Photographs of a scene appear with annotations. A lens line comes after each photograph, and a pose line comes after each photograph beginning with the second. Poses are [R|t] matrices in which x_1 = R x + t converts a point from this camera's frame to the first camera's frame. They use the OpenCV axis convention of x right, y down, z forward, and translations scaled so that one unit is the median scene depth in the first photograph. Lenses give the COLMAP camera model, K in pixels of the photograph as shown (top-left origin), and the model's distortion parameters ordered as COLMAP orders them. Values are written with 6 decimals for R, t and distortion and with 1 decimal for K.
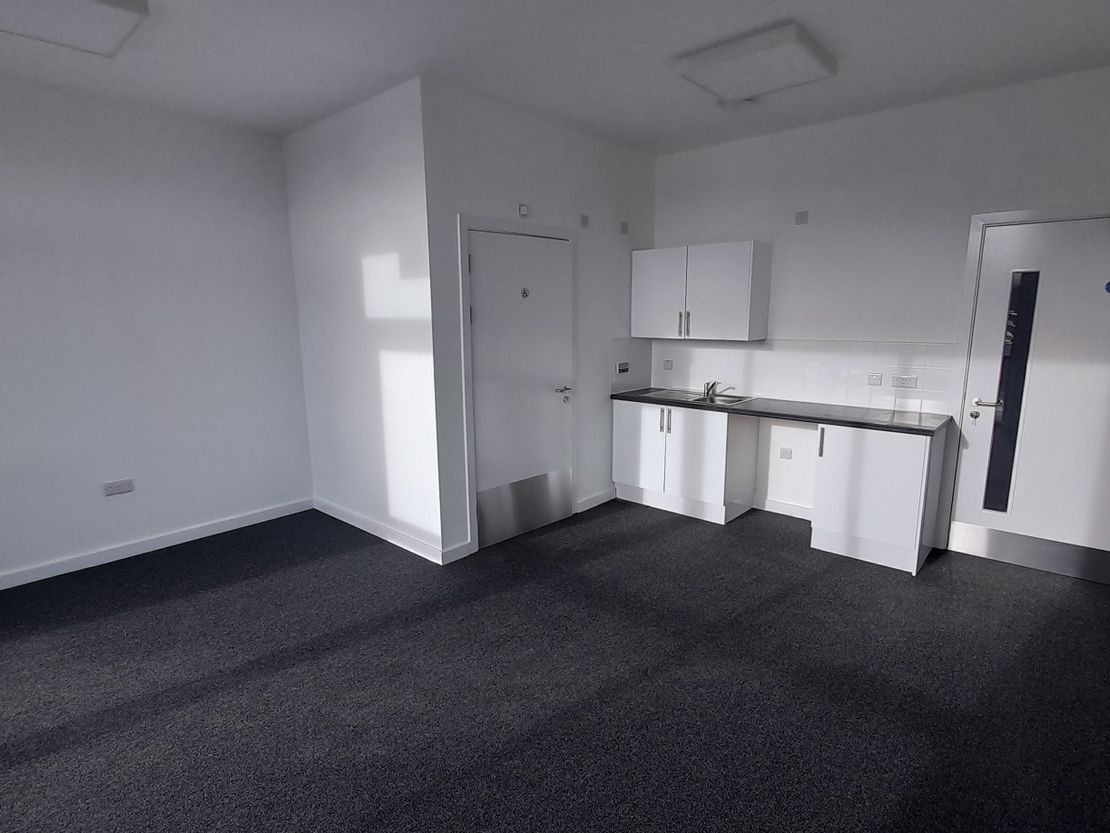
lens RADIAL K [[577.3, 0, 561.5], [0, 577.3, 415.5], [0, 0, 1]] dist [0.001162, -0.010419]
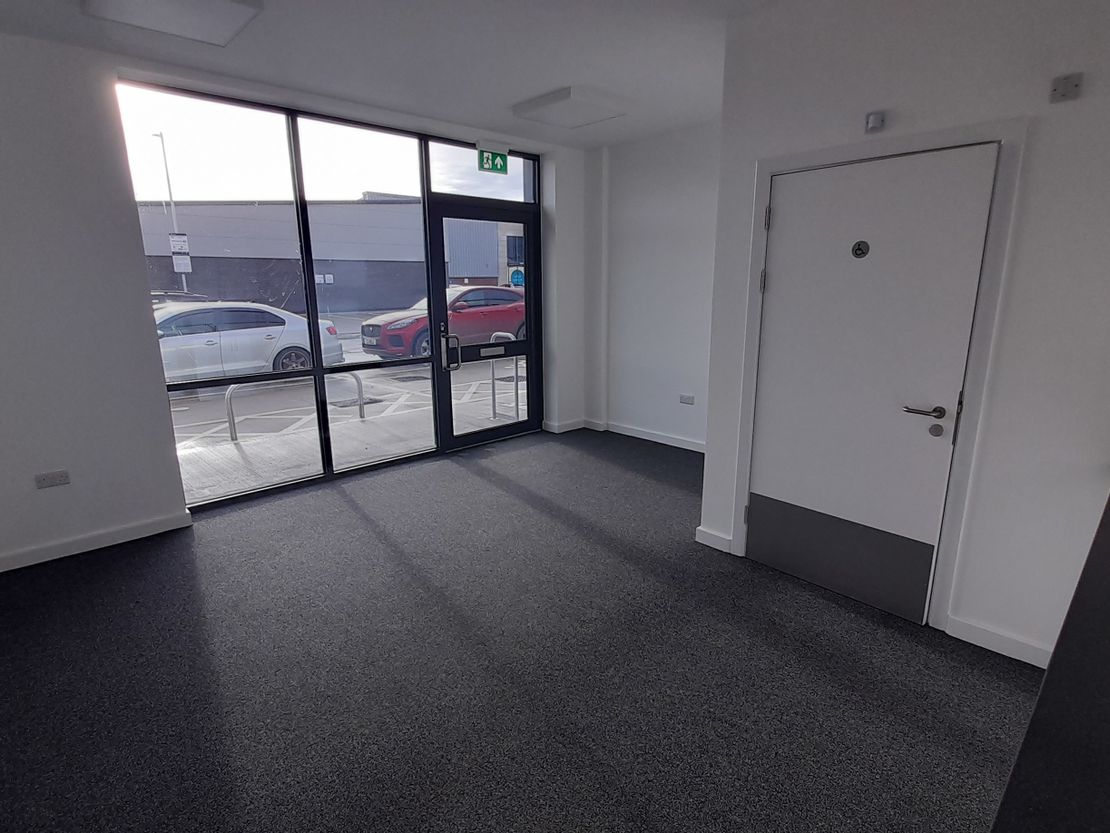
lens RADIAL K [[577.3, 0, 561.5], [0, 577.3, 415.5], [0, 0, 1]] dist [0.001162, -0.010419]
pose [[-0.067700, 0.237049, -0.969136, 0.666769], [-0.168488, 0.954697, 0.245287, -0.135719], [0.983376, 0.179894, -0.024693, 0.721946]]
